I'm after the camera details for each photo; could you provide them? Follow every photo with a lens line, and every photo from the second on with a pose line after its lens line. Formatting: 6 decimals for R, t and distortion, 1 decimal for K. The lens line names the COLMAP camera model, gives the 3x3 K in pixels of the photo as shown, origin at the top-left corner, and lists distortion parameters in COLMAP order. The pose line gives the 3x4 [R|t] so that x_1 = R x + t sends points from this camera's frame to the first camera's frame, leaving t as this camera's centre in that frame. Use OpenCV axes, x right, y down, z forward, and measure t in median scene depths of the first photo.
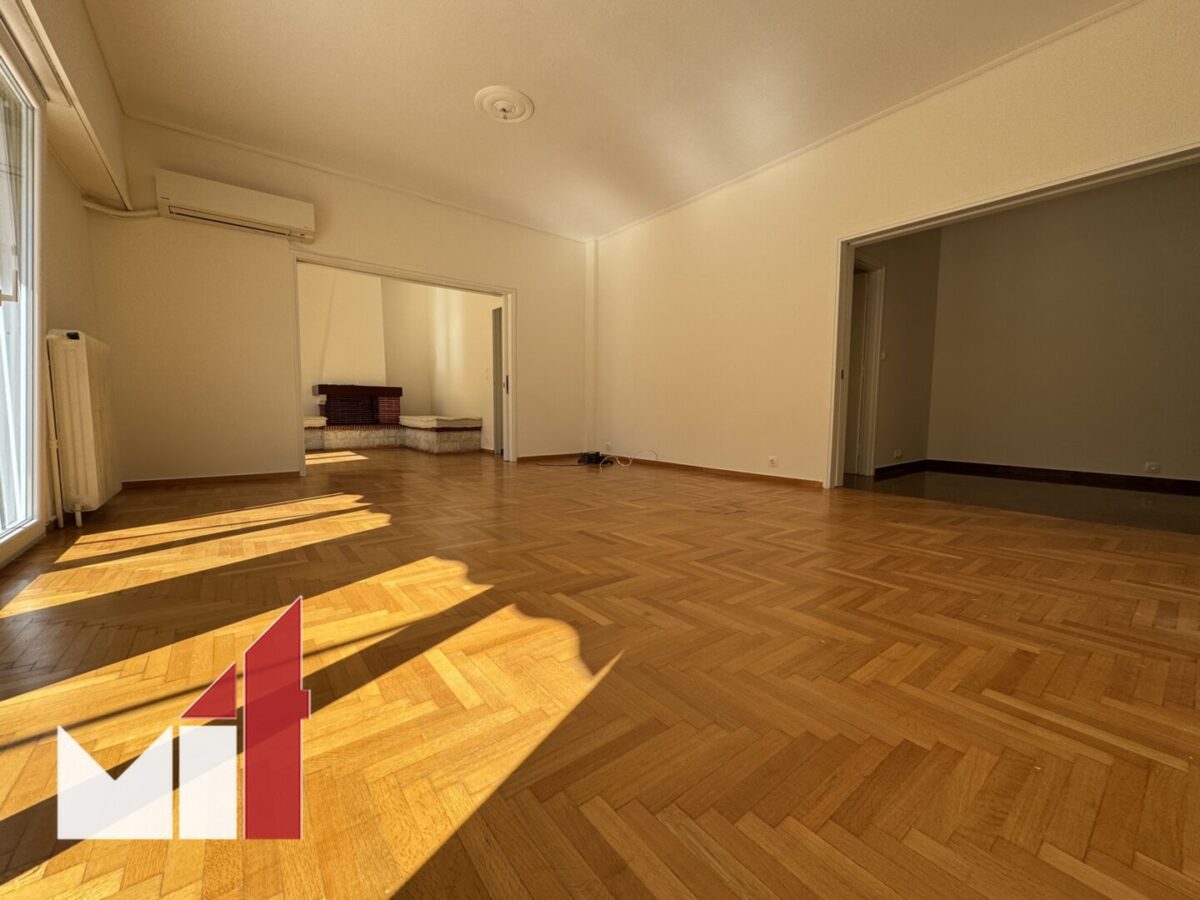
lens RADIAL K [[478.5, 0, 600.5], [0, 478.5, 446.6], [0, 0, 1]] dist [-0.001119, 0.000068]
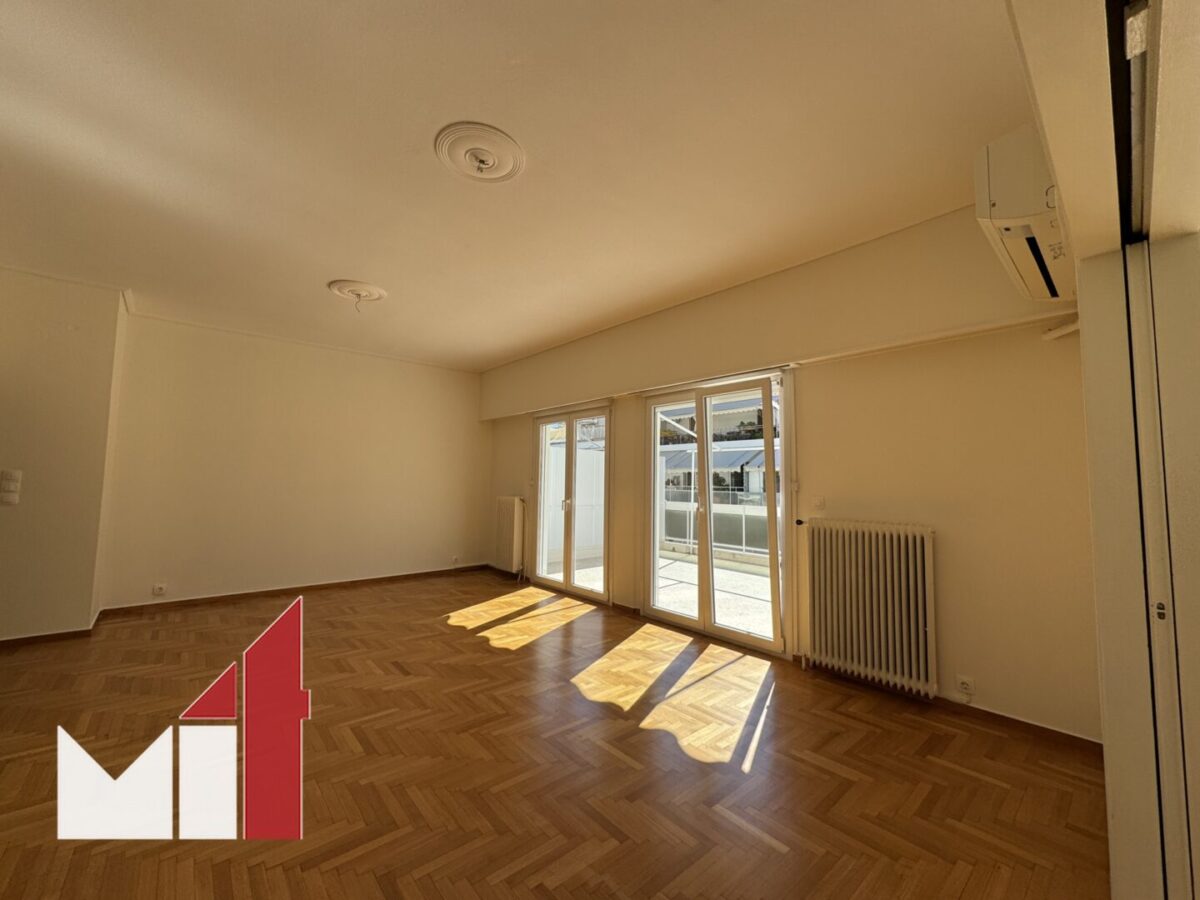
lens RADIAL K [[478.5, 0, 600.0], [0, 478.5, 447.9], [0, 0, 1]] dist [-0.001119, 0.000068]
pose [[-0.998469, -0.023796, -0.049940, -0.174782], [-0.024294, 0.999661, 0.009381, -0.161981], [0.049700, 0.010580, -0.998708, 0.850526]]
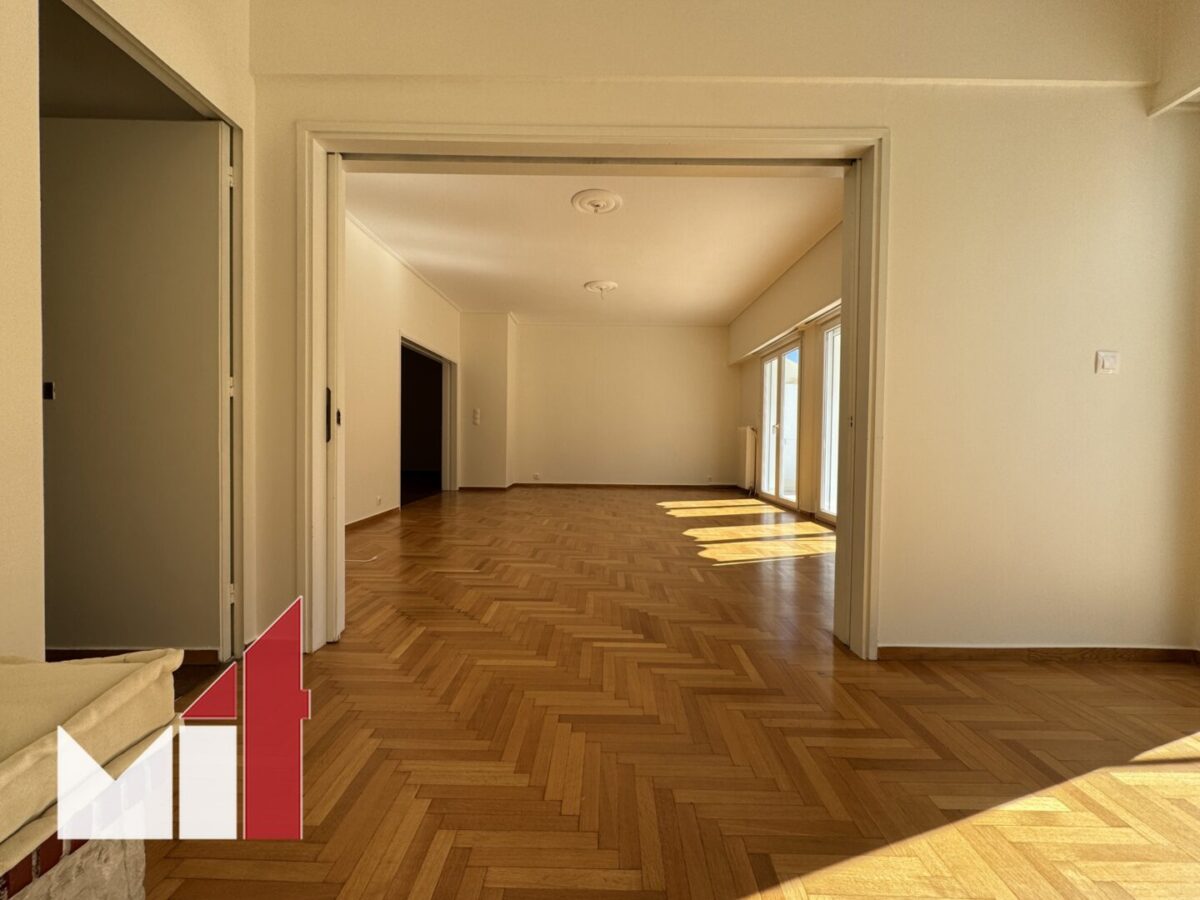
lens RADIAL K [[478.5, 0, 601.1], [0, 478.5, 447.1], [0, 0, 1]] dist [-0.001119, 0.000068]
pose [[-0.781401, -0.027755, 0.623412, -0.482275], [0.032466, 0.995849, 0.085031, -0.112223], [-0.623185, 0.086683, -0.777256, 0.988749]]
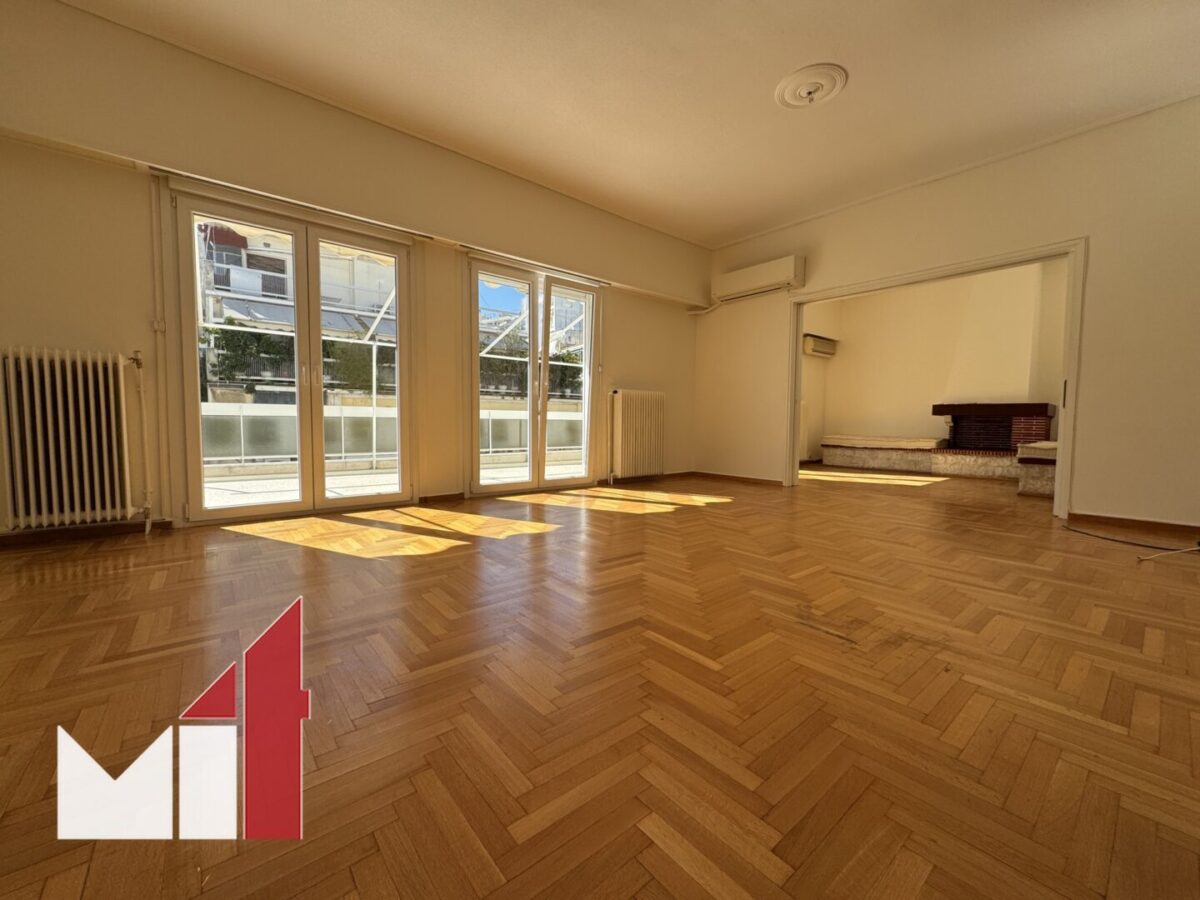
lens RADIAL K [[478.5, 0, 597.5], [0, 478.5, 449.0], [0, 0, 1]] dist [-0.001119, 0.000068]
pose [[0.027317, 0.049405, -0.998405, 0.356064], [-0.088548, 0.994971, 0.046813, -0.028751], [0.995697, 0.087128, 0.031554, 0.324087]]
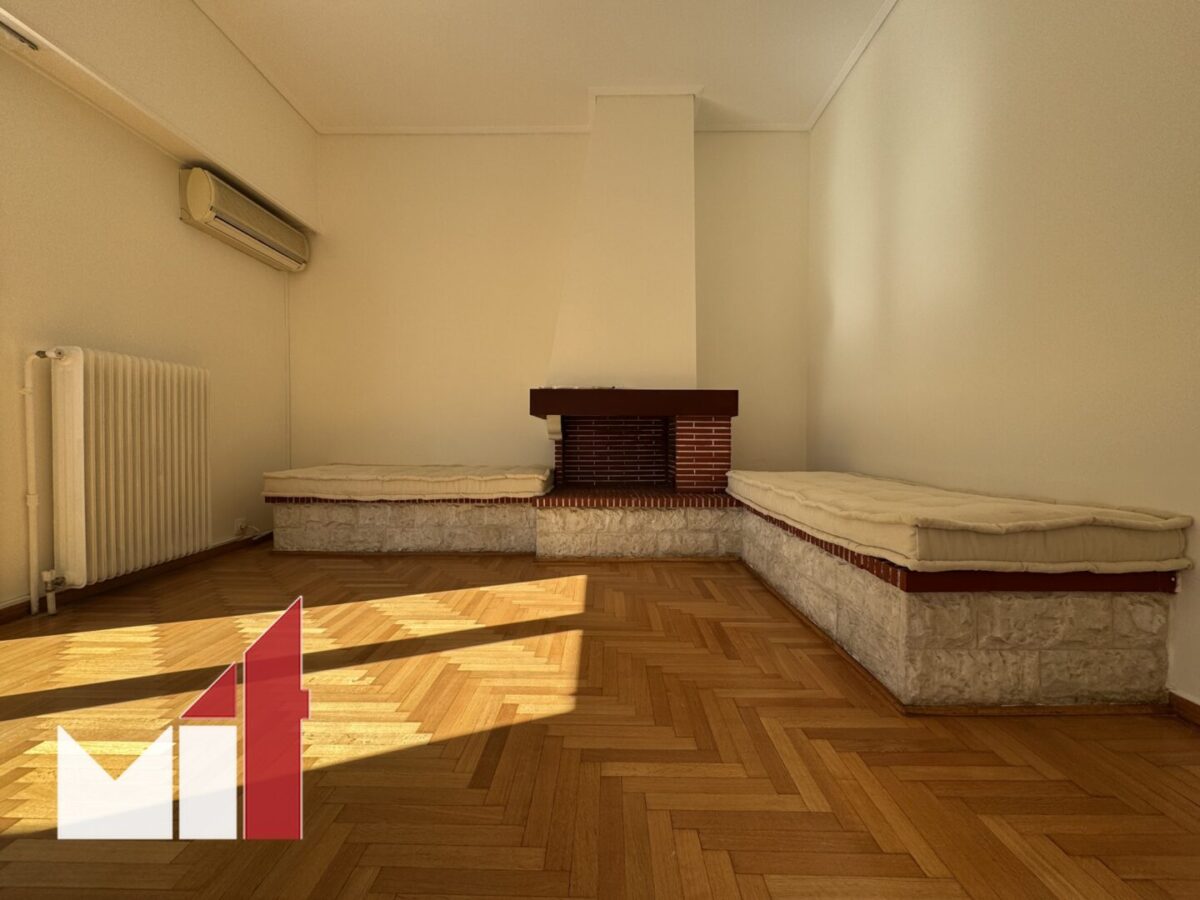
lens RADIAL K [[478.5, 0, 597.8], [0, 478.5, 447.2], [0, 0, 1]] dist [-0.001119, 0.000068]
pose [[0.779965, 0.007482, -0.625779, -0.313067], [-0.045129, 0.997998, -0.044315, -0.070090], [0.624194, 0.062805, 0.778741, 0.757486]]
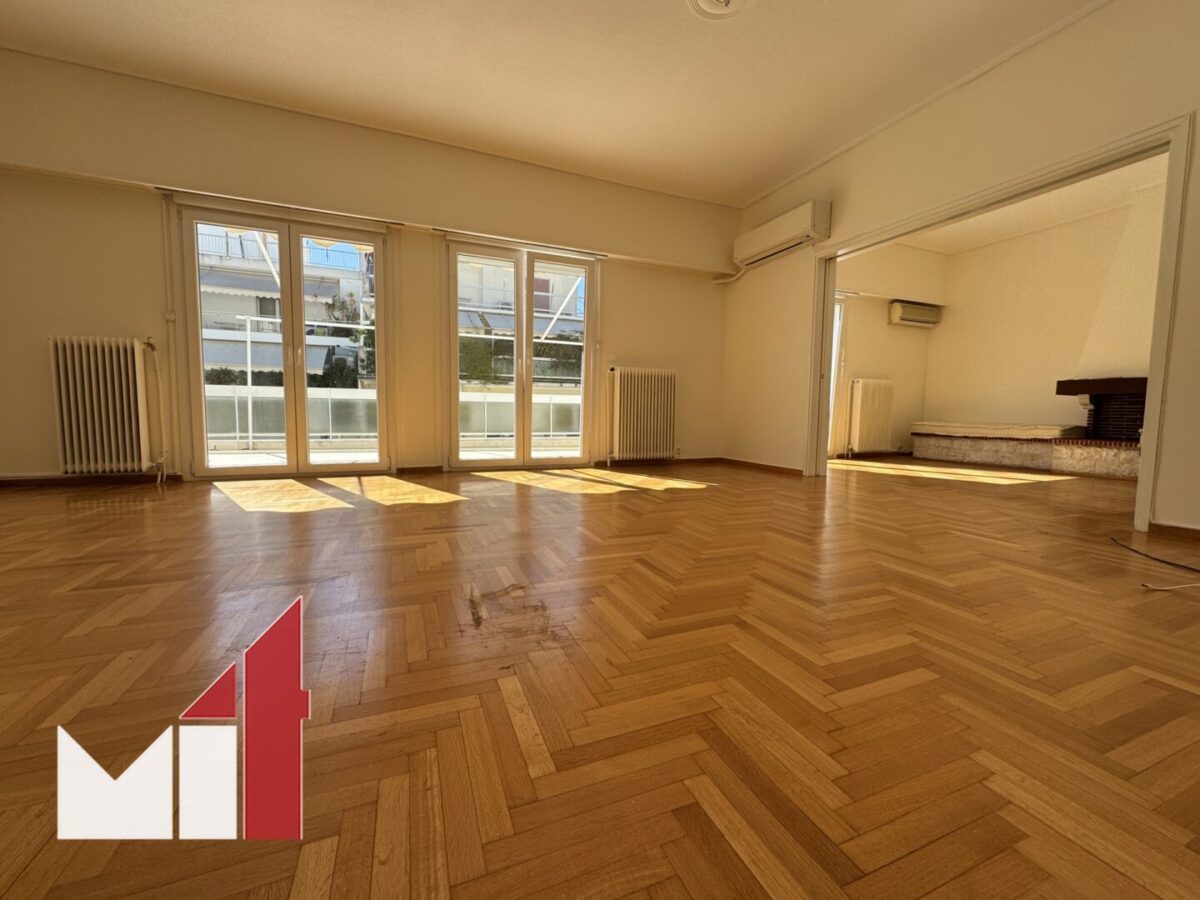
lens RADIAL K [[478.5, 0, 599.4], [0, 478.5, 448.5], [0, 0, 1]] dist [-0.001119, 0.000068]
pose [[-0.264628, 0.062033, -0.962353, 0.305121], [-0.092312, 0.991717, 0.089310, -0.030033], [0.959922, 0.112471, -0.256710, 0.548939]]
